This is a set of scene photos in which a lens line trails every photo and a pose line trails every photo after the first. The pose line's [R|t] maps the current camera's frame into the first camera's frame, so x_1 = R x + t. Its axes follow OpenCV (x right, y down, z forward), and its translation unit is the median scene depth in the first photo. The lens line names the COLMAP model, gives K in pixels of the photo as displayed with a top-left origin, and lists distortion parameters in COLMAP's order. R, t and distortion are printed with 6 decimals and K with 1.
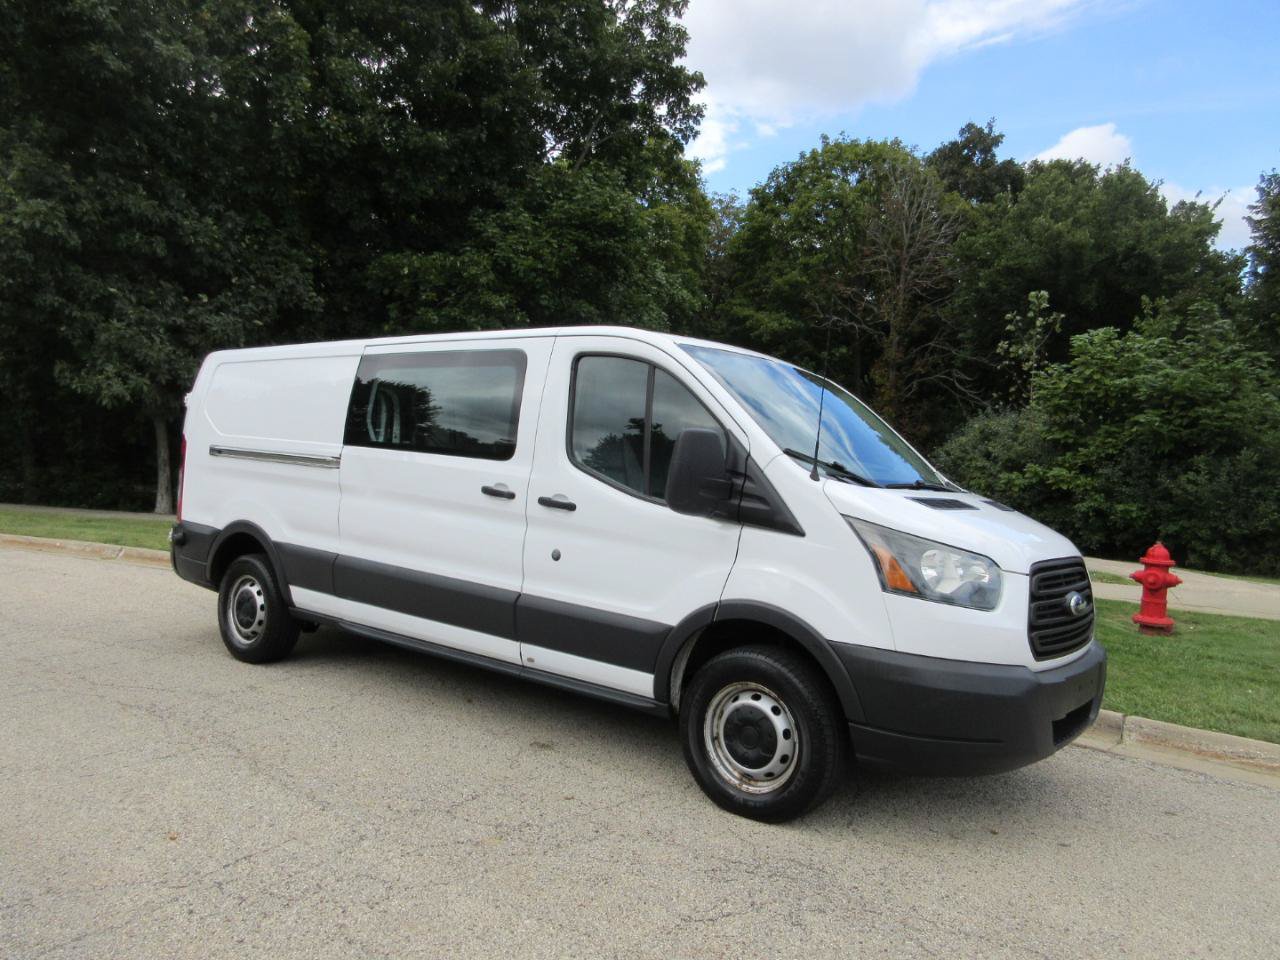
lens RADIAL K [[973.4, 0, 640.8], [0, 973.4, 476.2], [0, 0, 1]] dist [-0.005195, 0.012915]
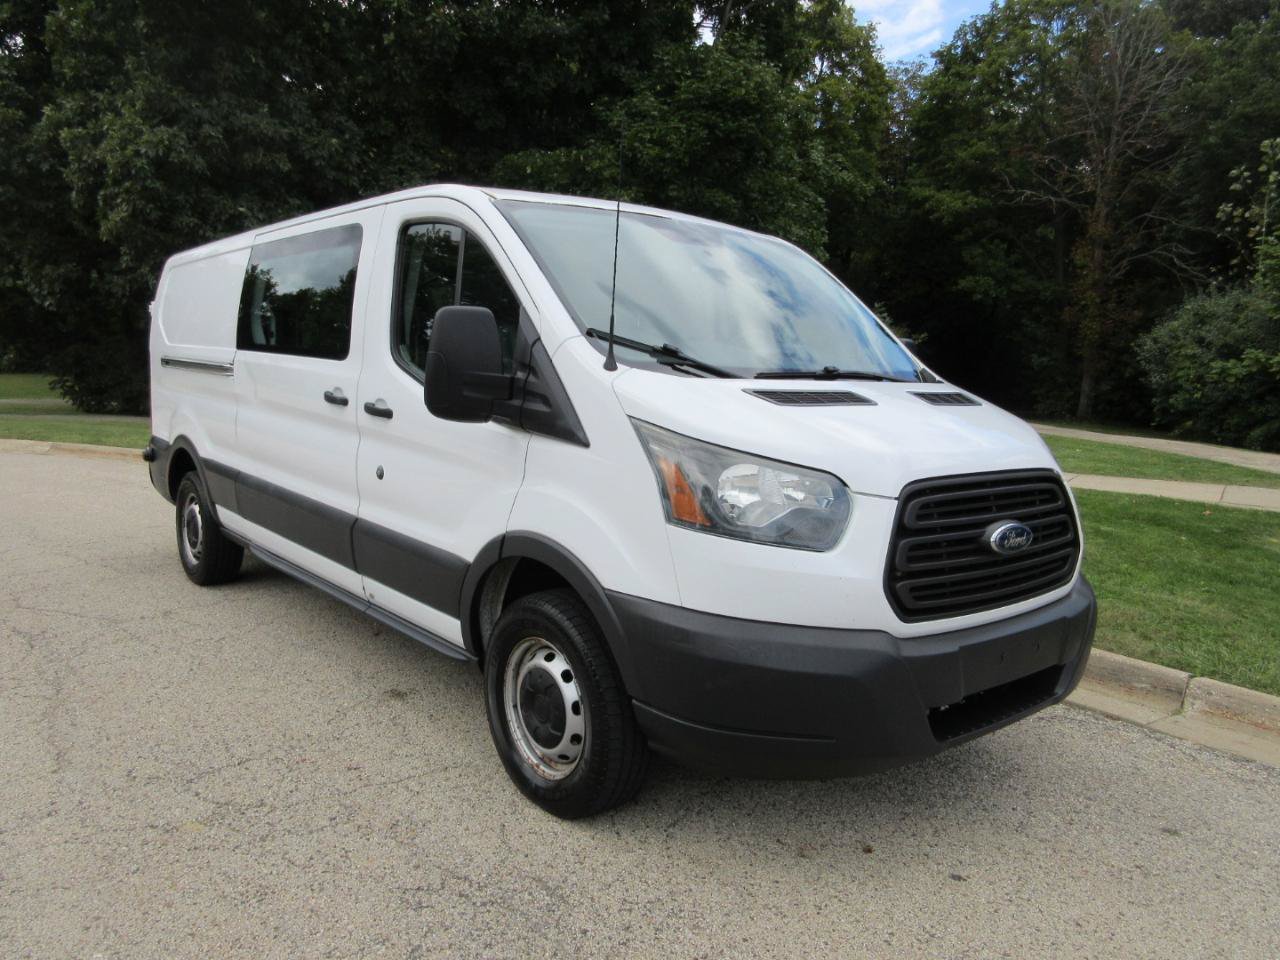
lens RADIAL K [[973.4, 0, 639.6], [0, 973.4, 480.6], [0, 0, 1]] dist [-0.005195, 0.012915]
pose [[0.976012, -0.007266, -0.217595, 0.079485], [0.029193, 0.994785, 0.097724, 0.003564], [0.215750, -0.101732, 0.971135, 0.063751]]
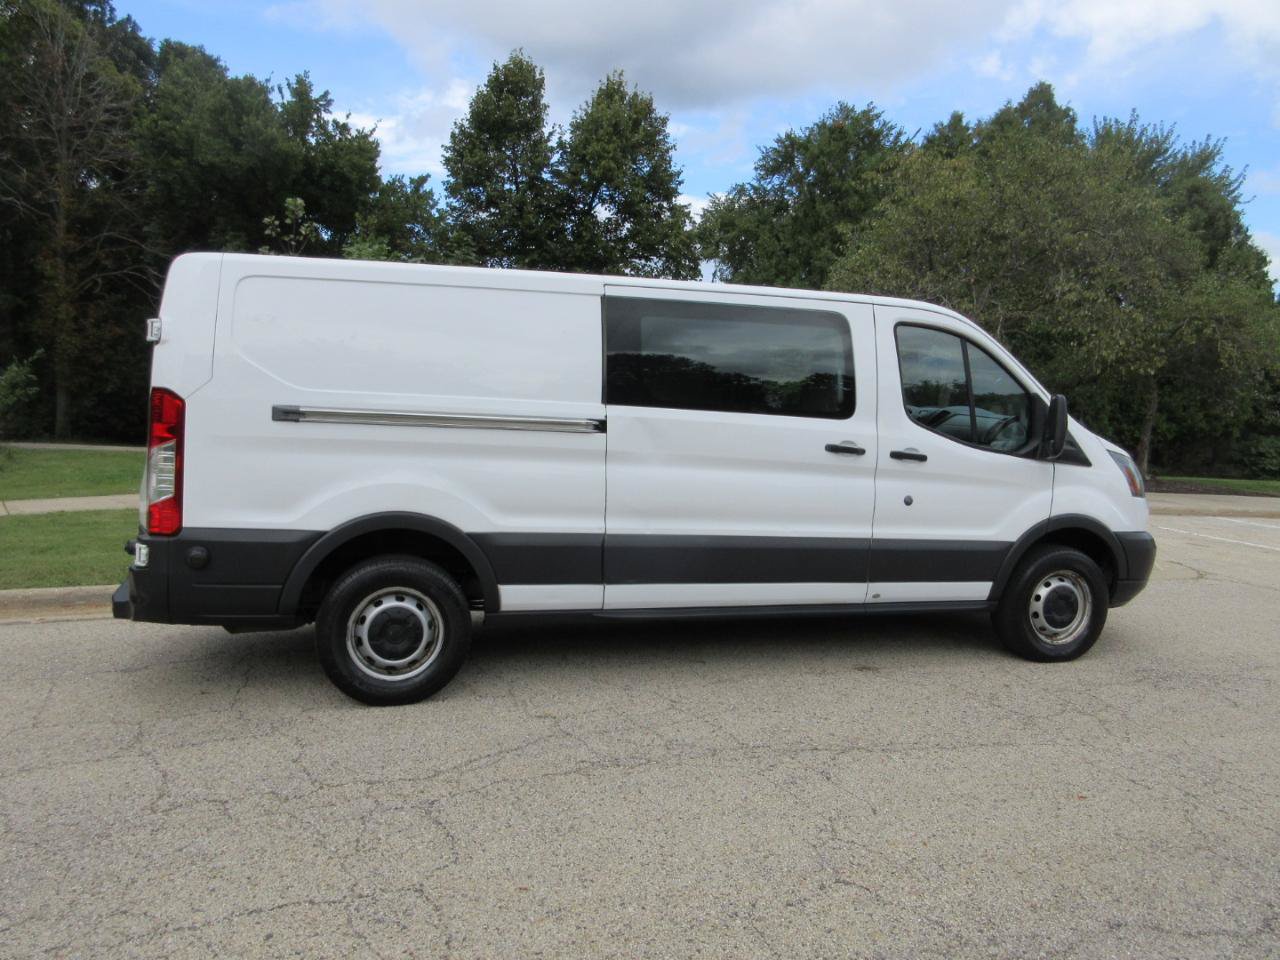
lens RADIAL K [[973.4, 0, 636.6], [0, 973.4, 490.6], [0, 0, 1]] dist [-0.005195, 0.012915]
pose [[0.572004, -0.111964, 0.812573, -0.311783], [0.011864, 0.991666, 0.128290, -0.021253], [-0.820165, -0.063742, 0.568566, 0.157980]]
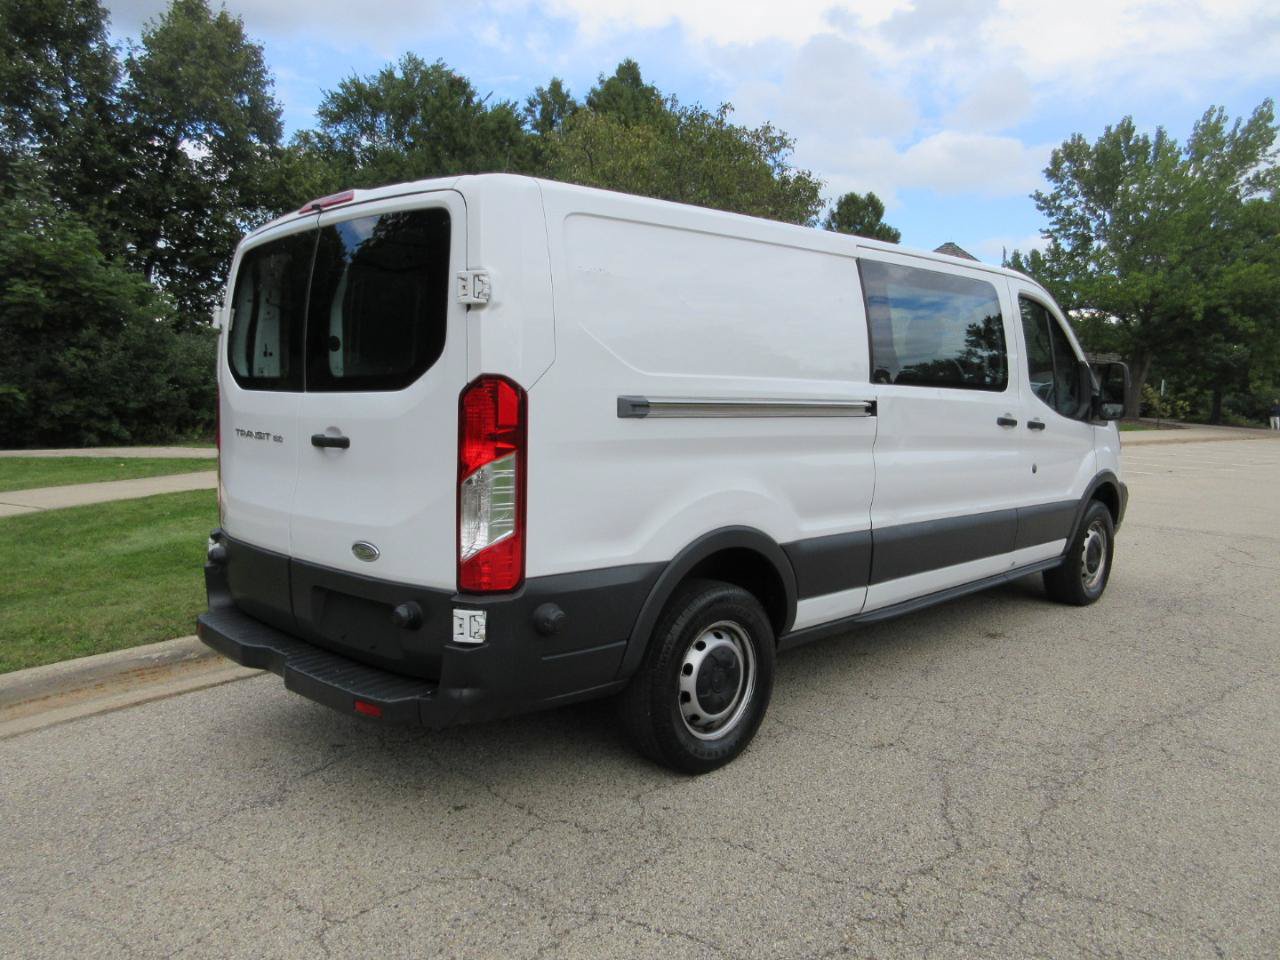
lens RADIAL K [[973.4, 0, 635.9], [0, 973.4, 484.7], [0, 0, 1]] dist [-0.005195, 0.012915]
pose [[0.120168, -0.165472, 0.978866, -0.338219], [0.007840, 0.986138, 0.165739, -0.025680], [-0.992723, -0.012243, 0.119800, 0.346804]]
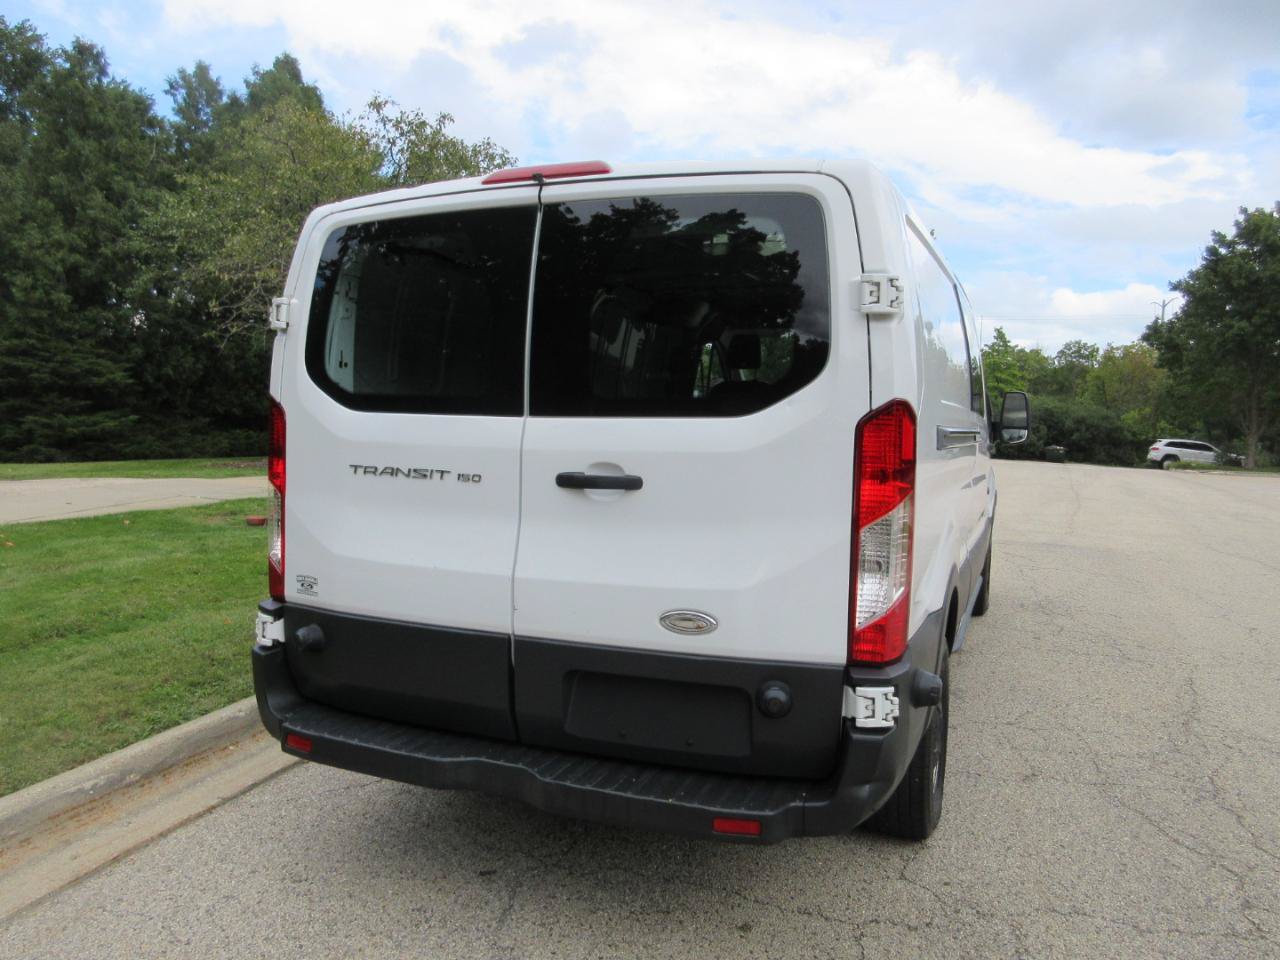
lens RADIAL K [[973.4, 0, 636.1], [0, 973.4, 481.9], [0, 0, 1]] dist [-0.005195, 0.012915]
pose [[-0.267778, -0.140254, 0.953218, -0.300303], [-0.027213, 0.990054, 0.138030, -0.023422], [-0.963096, 0.011022, -0.268931, 0.458818]]
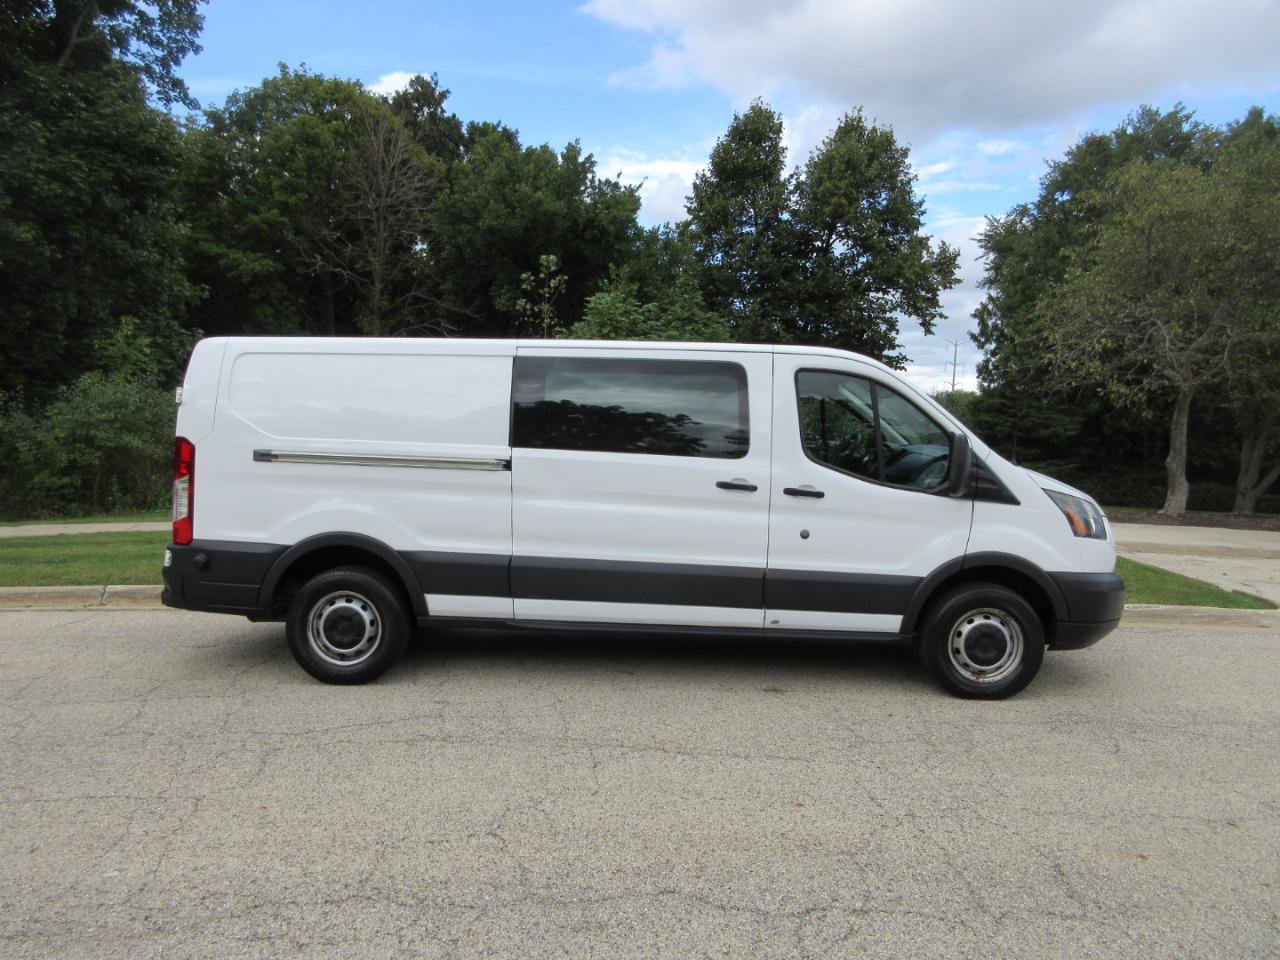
lens RADIAL K [[973.4, 0, 635.2], [0, 973.4, 488.1], [0, 0, 1]] dist [-0.005195, 0.012915]
pose [[0.800961, -0.076359, 0.593827, -0.255763], [0.030242, 0.995727, 0.087248, -0.023690], [-0.597952, -0.051924, 0.799849, 0.037208]]
